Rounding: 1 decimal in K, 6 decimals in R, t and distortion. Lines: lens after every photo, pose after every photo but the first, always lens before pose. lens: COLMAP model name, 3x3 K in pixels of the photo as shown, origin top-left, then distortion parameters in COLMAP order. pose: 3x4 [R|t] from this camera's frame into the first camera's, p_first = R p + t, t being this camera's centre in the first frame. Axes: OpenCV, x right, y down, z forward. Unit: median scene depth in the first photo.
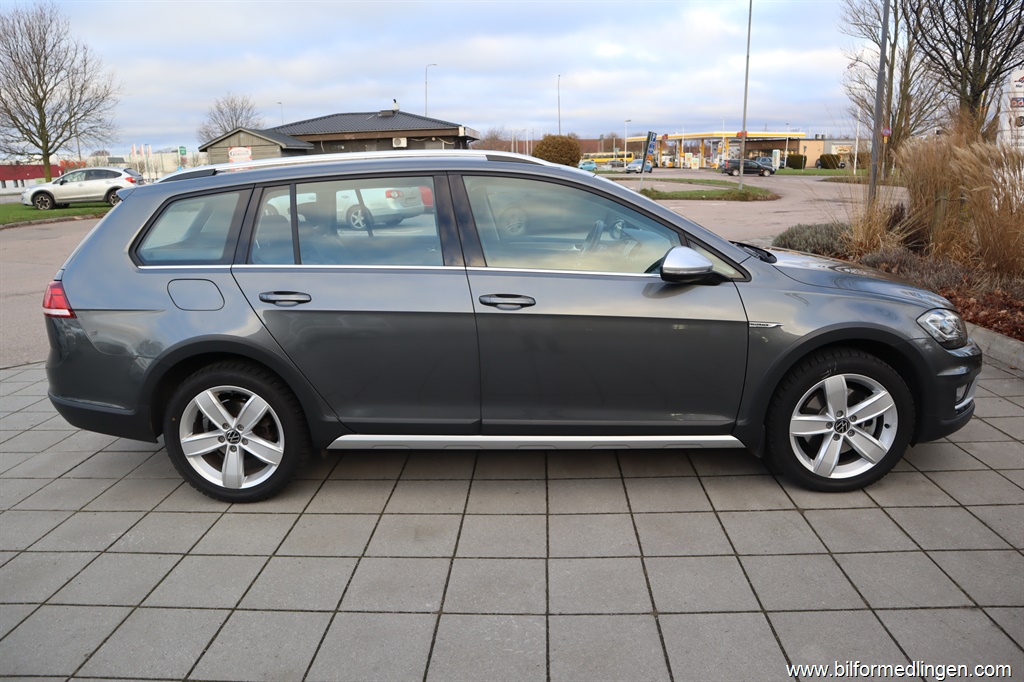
lens RADIAL K [[711.7, 0, 511.0], [0, 711.7, 326.9], [0, 0, 1]] dist [-0.122281, 0.078754]
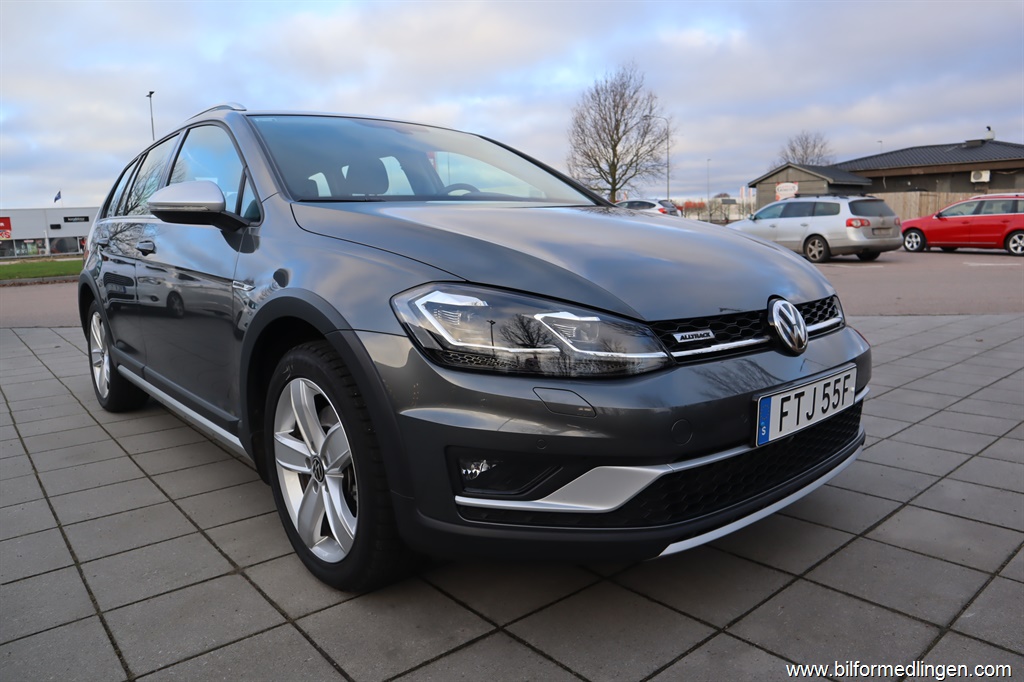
lens RADIAL K [[711.7, 0, 511.0], [0, 711.7, 326.9], [0, 0, 1]] dist [-0.122281, 0.078754]
pose [[0.687313, 0.108035, -0.718282, 0.075357], [-0.150888, 0.988541, 0.004302, -0.000262], [0.710516, 0.105424, 0.695739, 0.051658]]
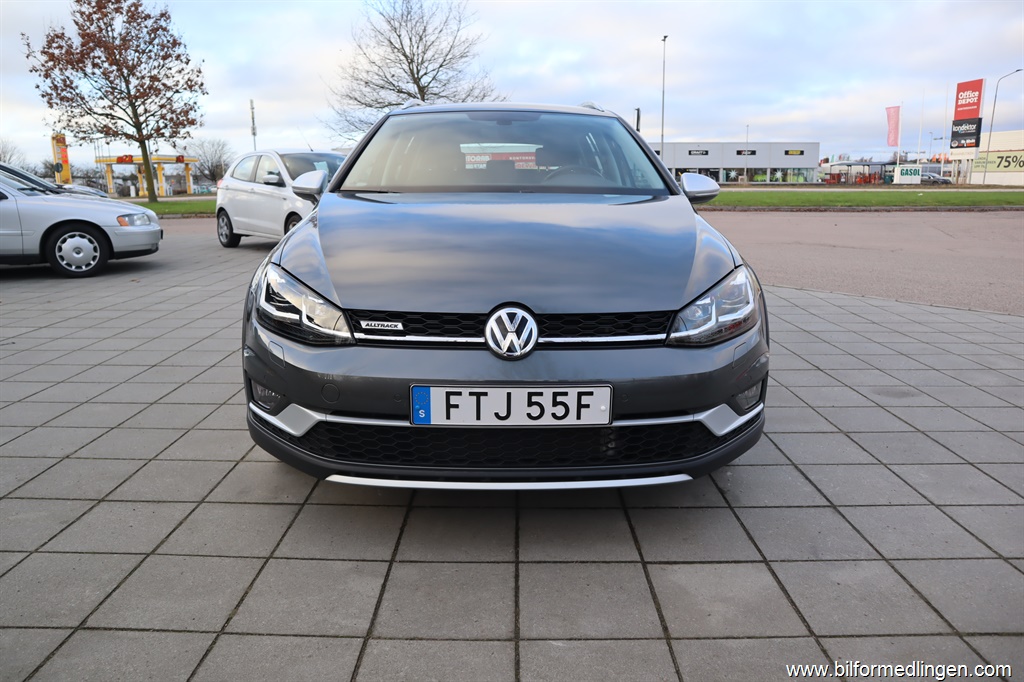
lens RADIAL K [[711.7, 0, 511.0], [0, 711.7, 326.9], [0, 0, 1]] dist [-0.122281, 0.078754]
pose [[0.040020, 0.236722, -0.970753, 0.102183], [-0.210332, 0.951759, 0.223419, -0.013731], [0.976811, 0.195239, 0.087879, 0.090029]]
